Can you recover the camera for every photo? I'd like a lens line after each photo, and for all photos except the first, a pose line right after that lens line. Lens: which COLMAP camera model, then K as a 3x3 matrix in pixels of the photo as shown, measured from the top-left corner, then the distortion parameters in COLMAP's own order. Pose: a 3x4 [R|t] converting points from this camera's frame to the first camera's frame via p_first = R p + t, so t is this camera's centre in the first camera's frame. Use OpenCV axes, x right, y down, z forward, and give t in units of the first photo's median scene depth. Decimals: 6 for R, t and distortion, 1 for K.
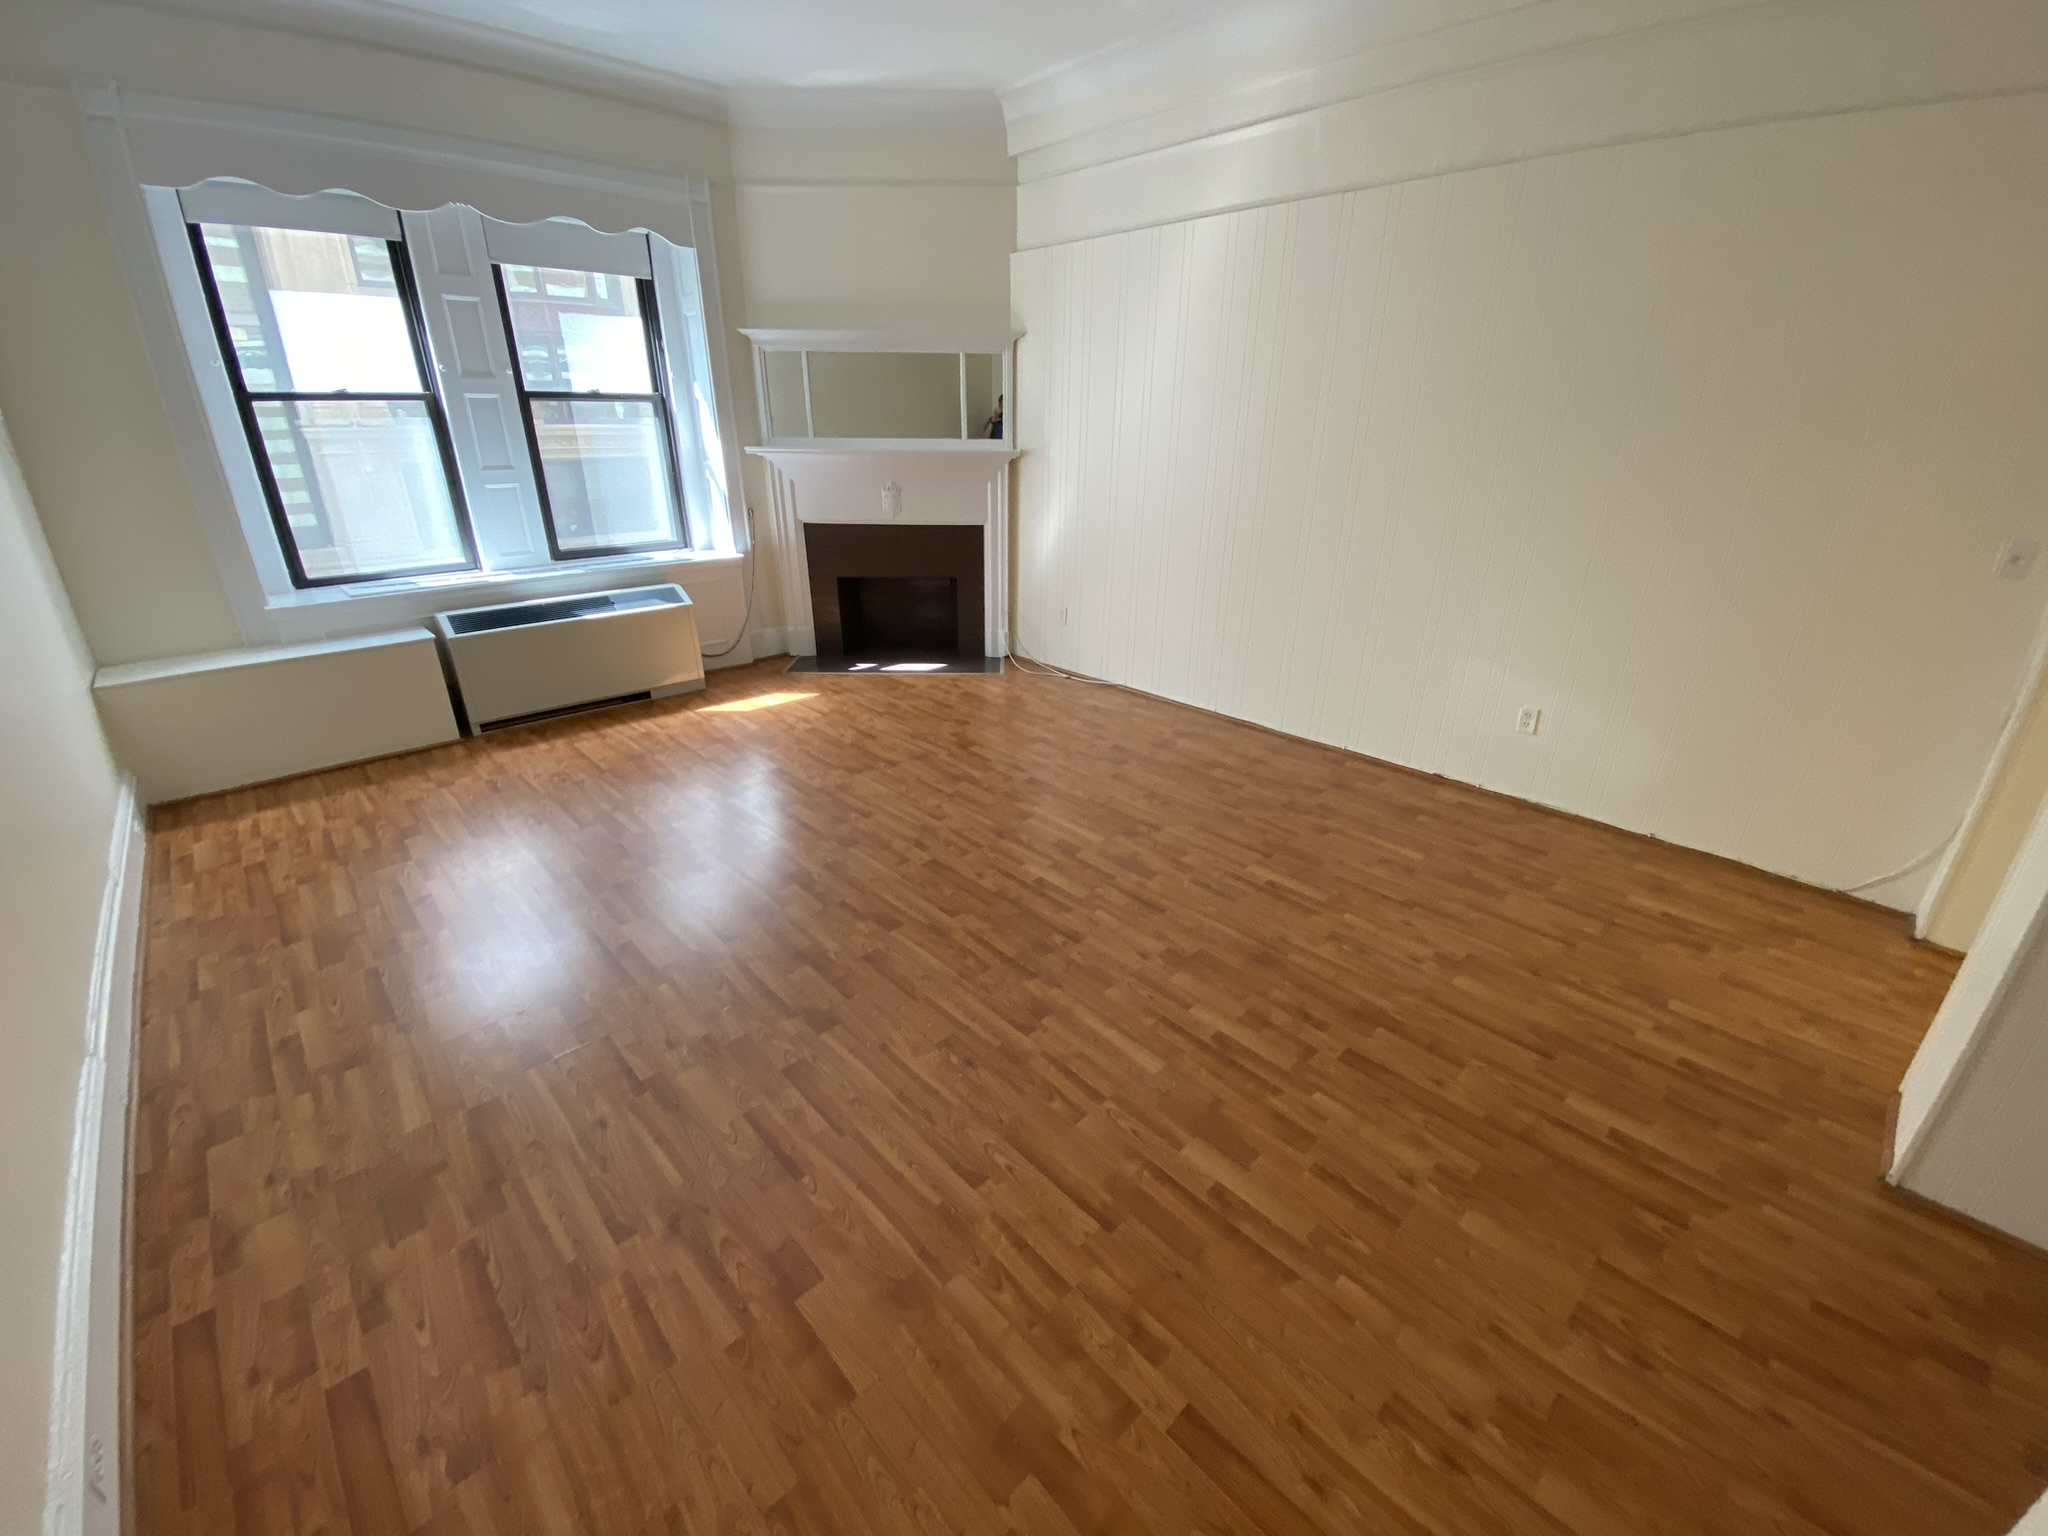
lens RADIAL K [[813.3, 0, 1015.4], [0, 813.3, 770.7], [0, 0, 1]] dist [0.040474, -0.027780]
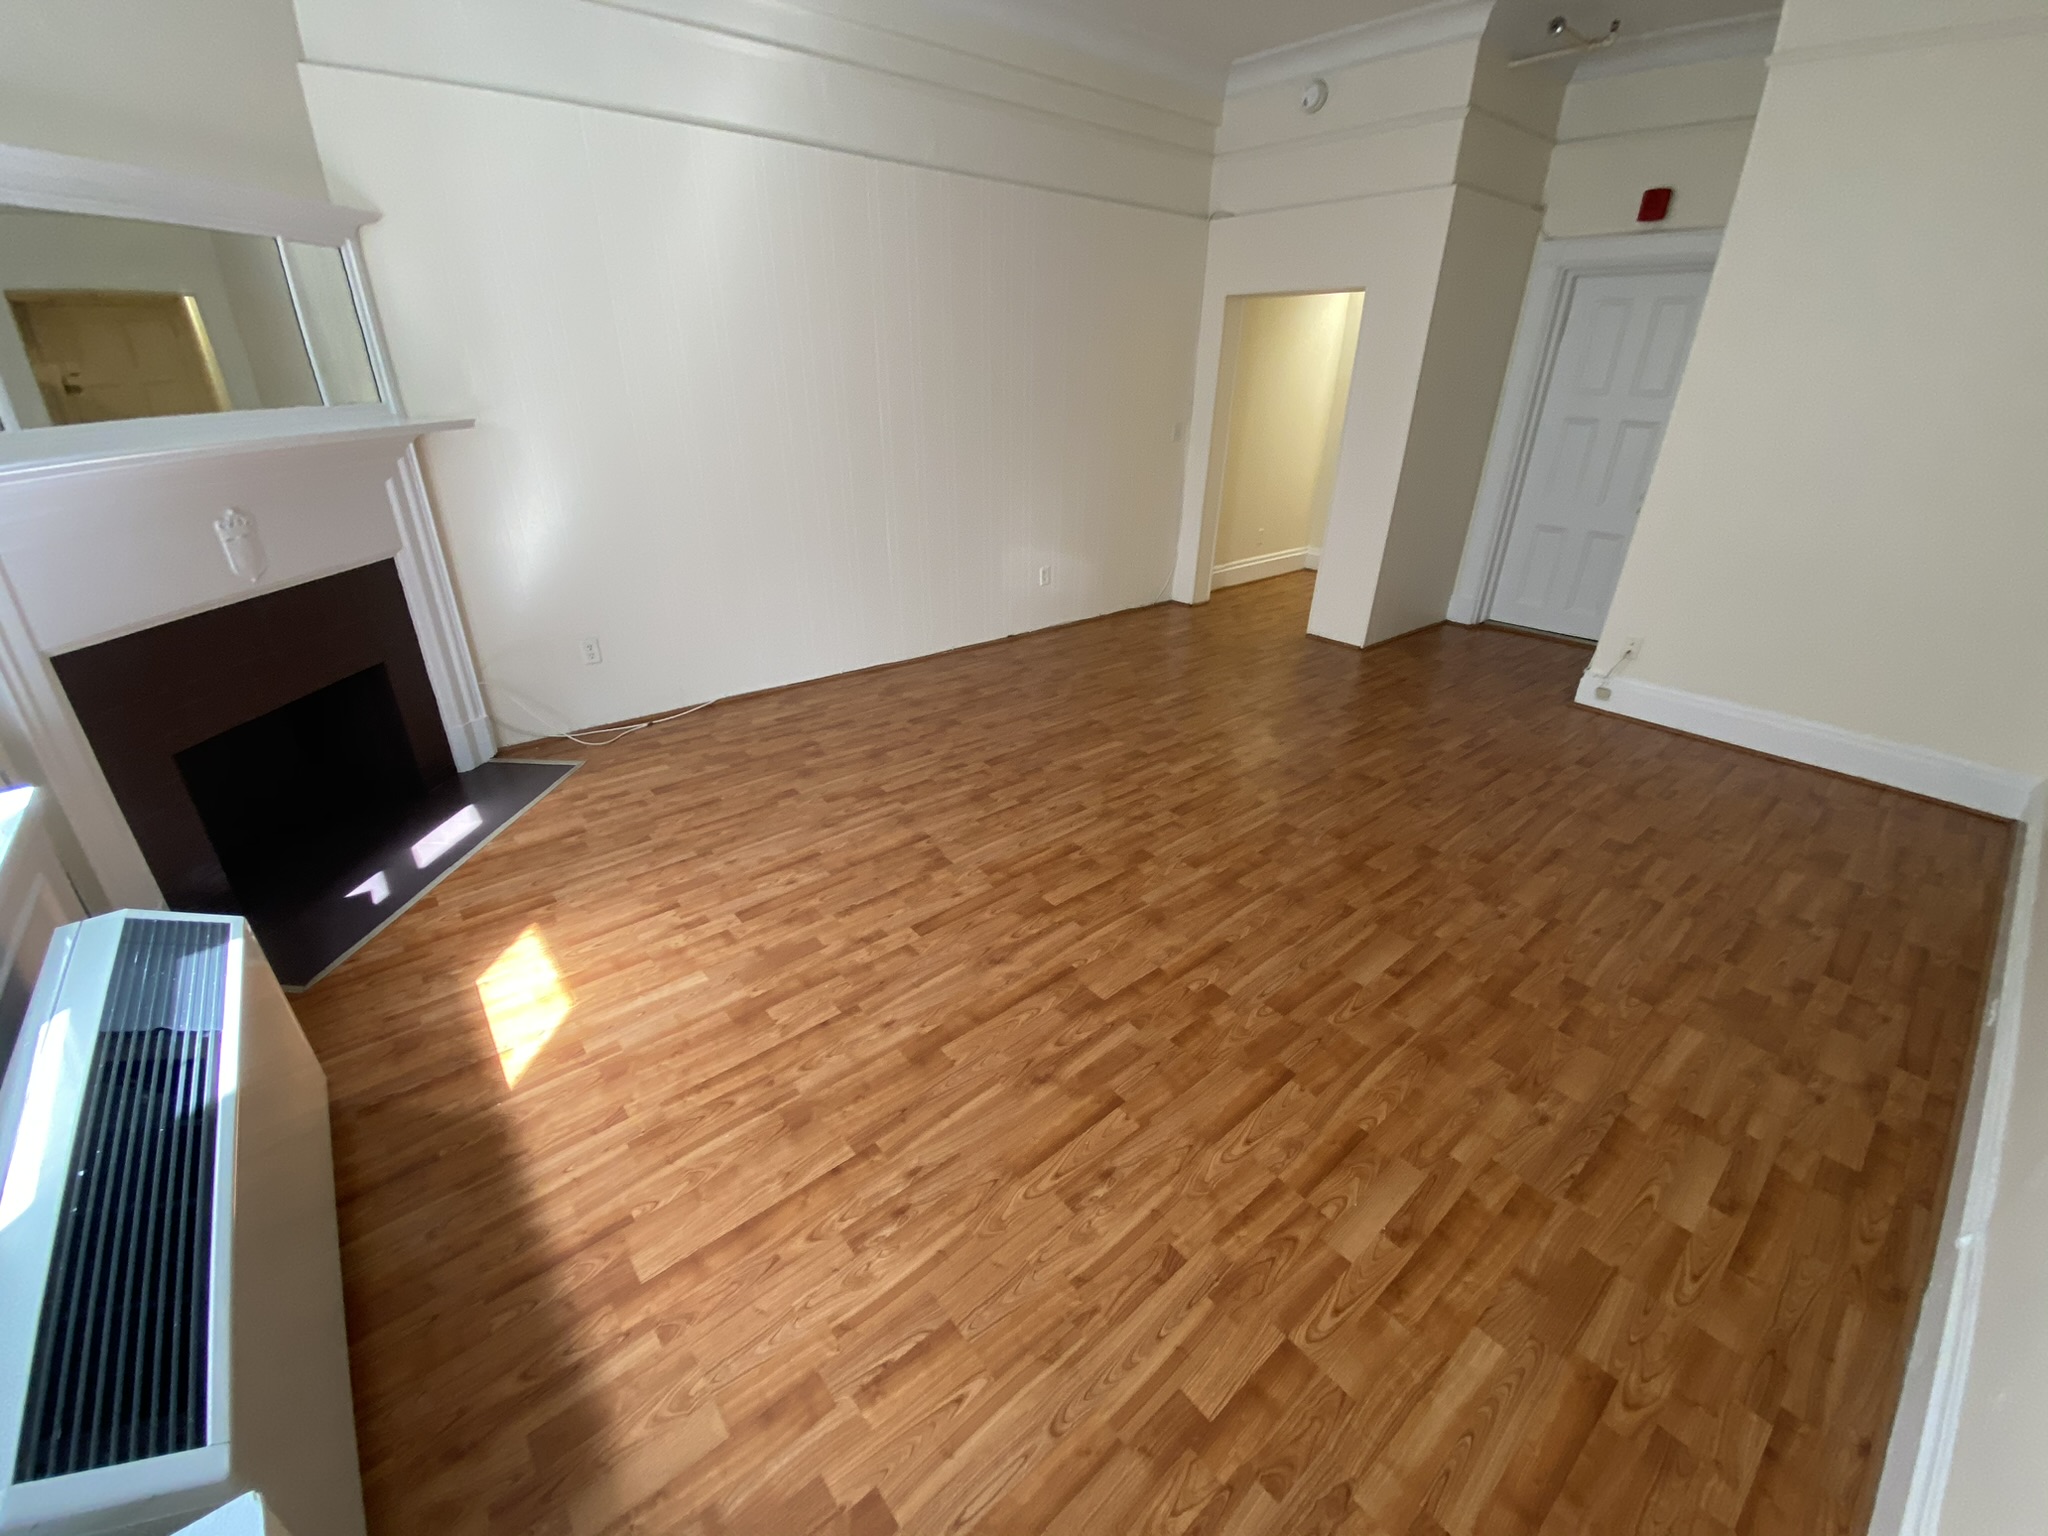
lens RADIAL K [[813.3, 0, 1015.4], [0, 813.3, 770.7], [0, 0, 1]] dist [0.040474, -0.027780]
pose [[0.059758, -0.440654, 0.895686, -0.876956], [0.381924, 0.839109, 0.387338, -0.353708], [-0.922260, 0.318938, 0.218439, 0.803098]]
